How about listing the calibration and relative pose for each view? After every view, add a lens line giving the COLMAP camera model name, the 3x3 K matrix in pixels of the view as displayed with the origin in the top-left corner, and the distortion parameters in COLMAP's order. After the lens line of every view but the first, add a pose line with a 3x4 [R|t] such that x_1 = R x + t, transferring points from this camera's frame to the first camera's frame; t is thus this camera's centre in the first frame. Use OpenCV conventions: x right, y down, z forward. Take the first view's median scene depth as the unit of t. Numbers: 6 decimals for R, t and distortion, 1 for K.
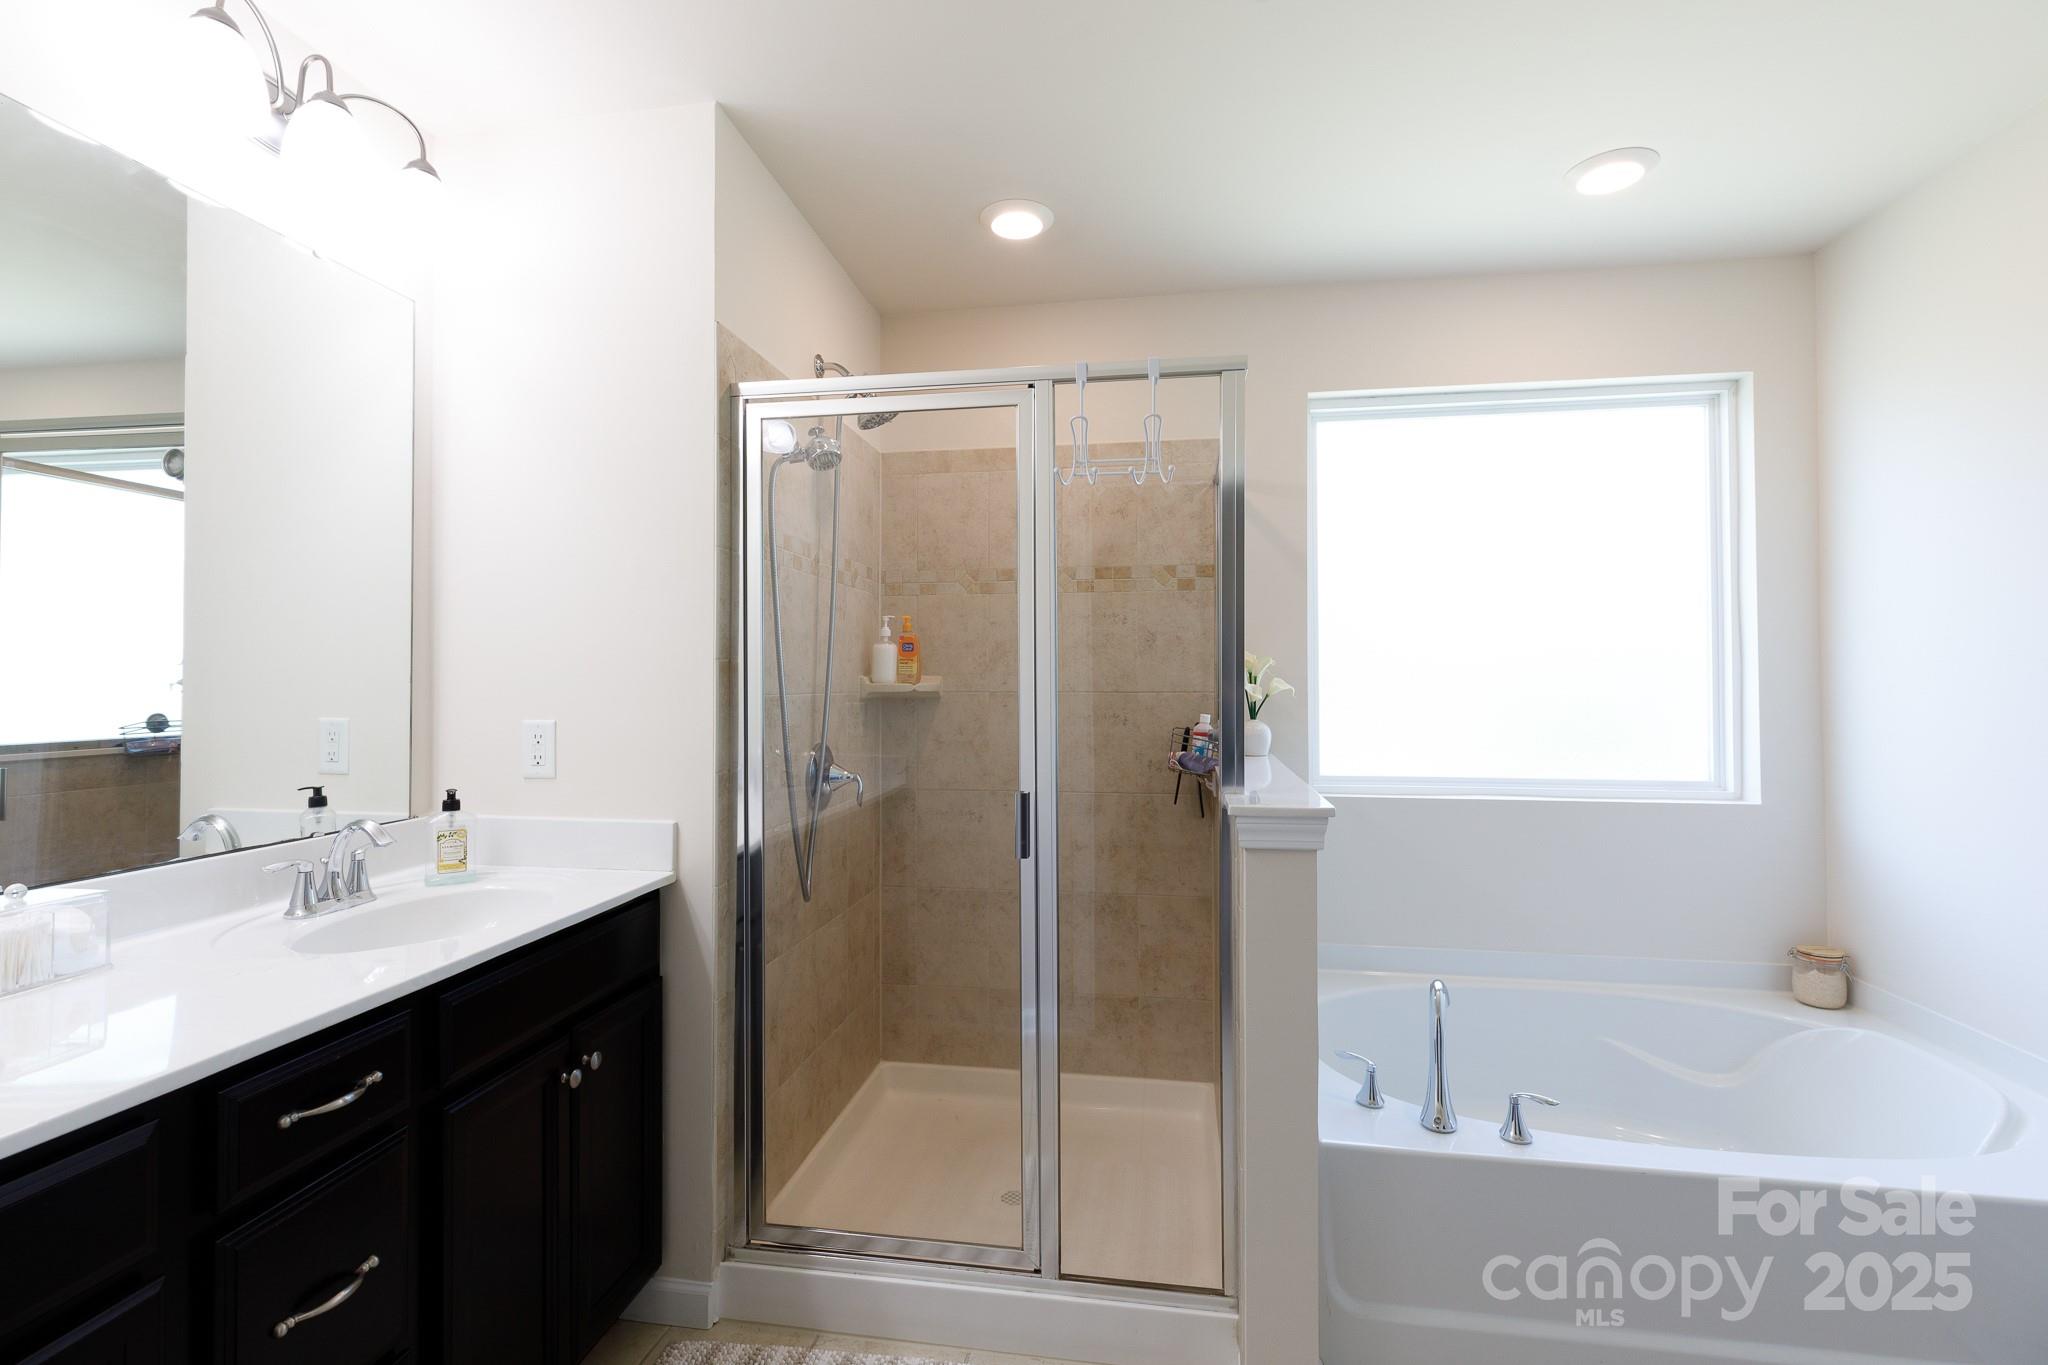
lens RADIAL K [[914.9, 0, 1024.4], [0, 914.9, 683.3], [0, 0, 1]] dist [0.004703, -0.000146]
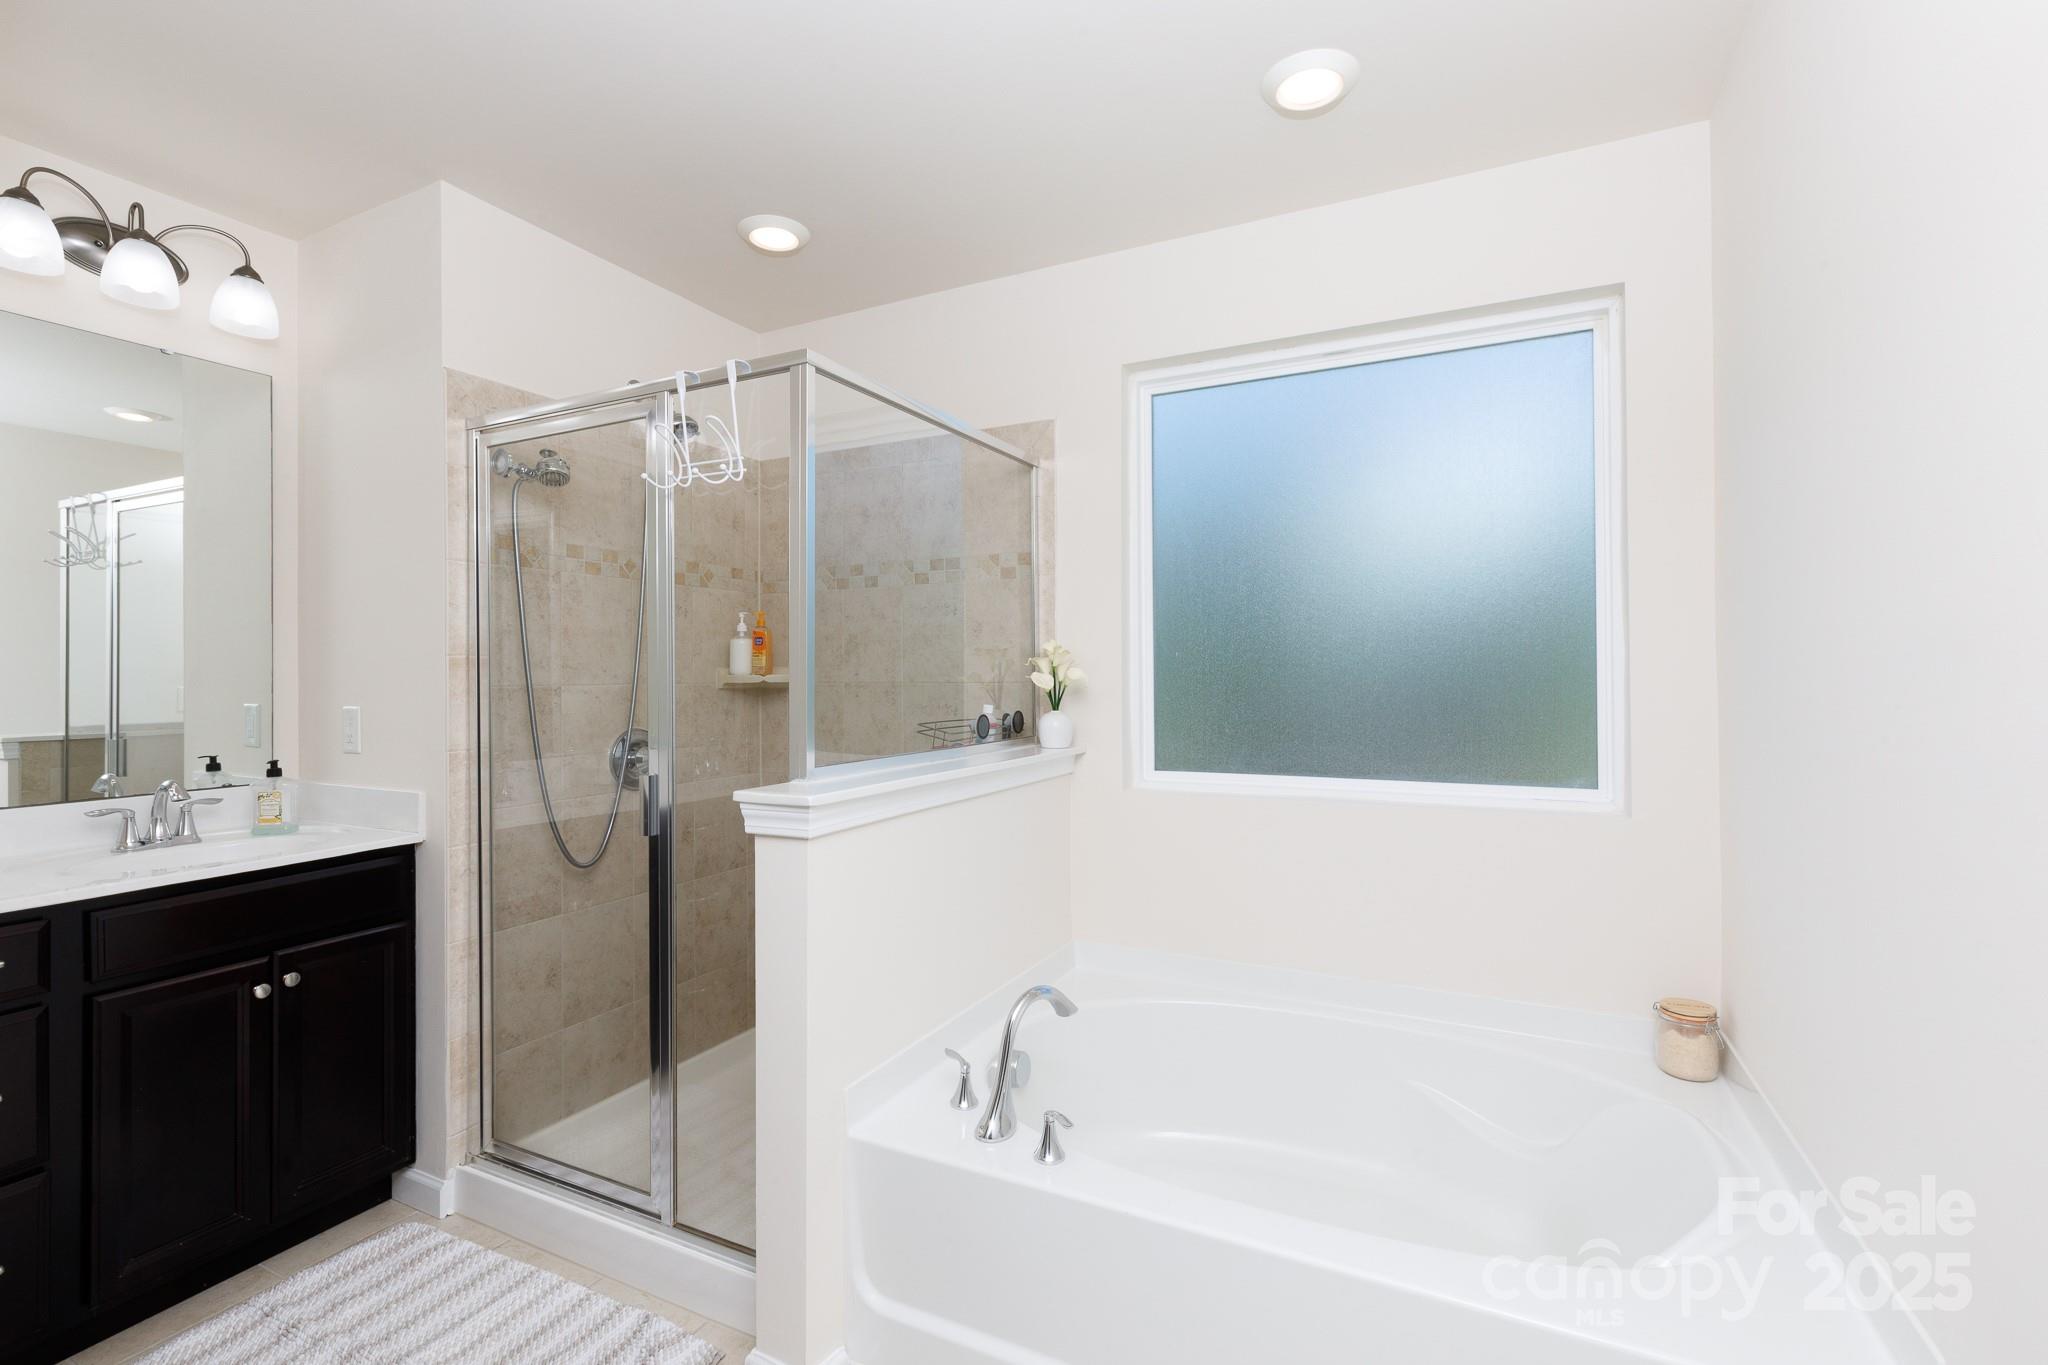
lens RADIAL K [[914.9, 0, 1024.8], [0, 914.9, 681.3], [0, 0, 1]] dist [0.004703, -0.000146]
pose [[0.953304, -0.002642, -0.302000, 0.497111], [0.004740, 0.999969, 0.006214, 0.002246], [0.301974, -0.007355, 0.953288, 0.067048]]
